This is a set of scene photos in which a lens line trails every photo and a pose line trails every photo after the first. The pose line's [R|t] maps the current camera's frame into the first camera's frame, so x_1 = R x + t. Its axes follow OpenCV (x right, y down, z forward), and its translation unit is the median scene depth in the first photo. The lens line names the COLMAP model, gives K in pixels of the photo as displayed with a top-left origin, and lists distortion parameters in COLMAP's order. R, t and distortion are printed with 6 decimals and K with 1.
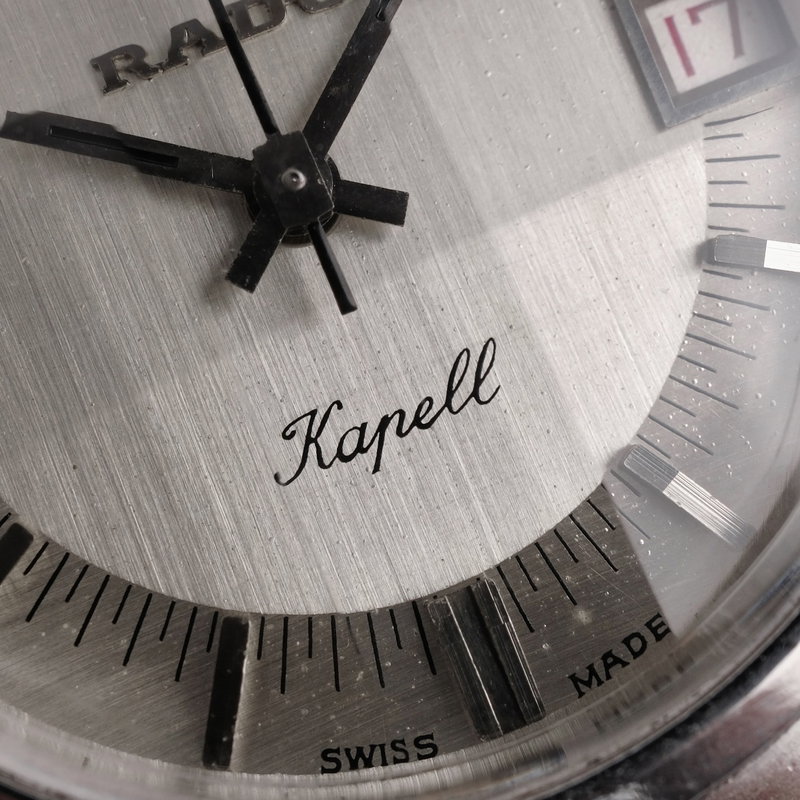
lens RADIAL K [[1346.0, 0, 400.0], [0, 1346.0, 400.0], [0, 0, 1]] dist [-0.023044, -0.069149]
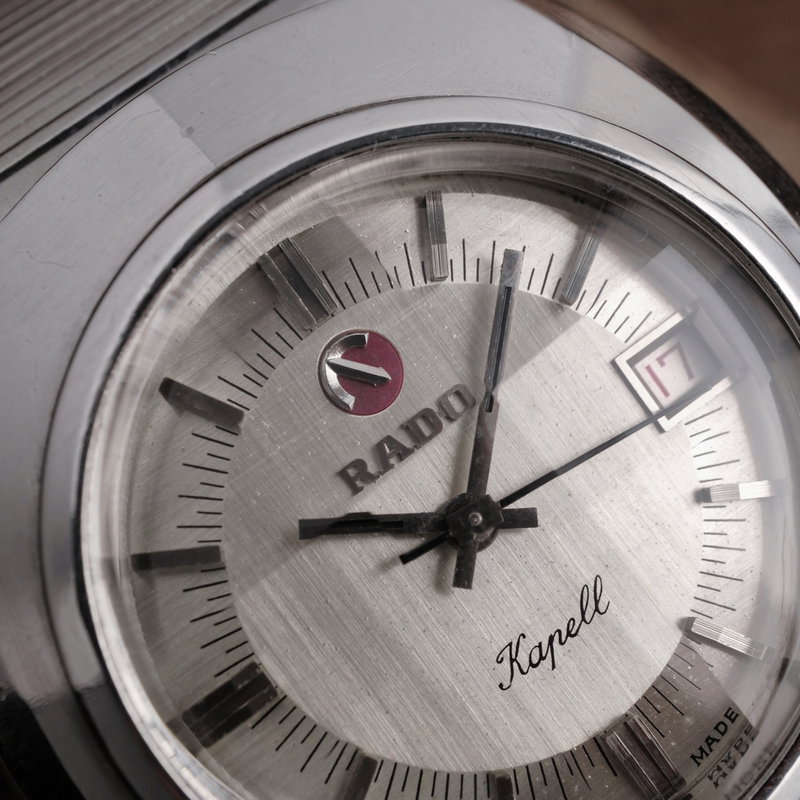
lens RADIAL K [[1346.0, 0, 400.0], [0, 1346.0, 400.0], [0, 0, 1]] dist [-0.023044, -0.069149]
pose [[0.966773, -0.230305, 0.110949, -0.319151], [0.236072, 0.970835, -0.041821, -0.254196], [-0.098081, 0.066624, 0.992946, -0.704571]]
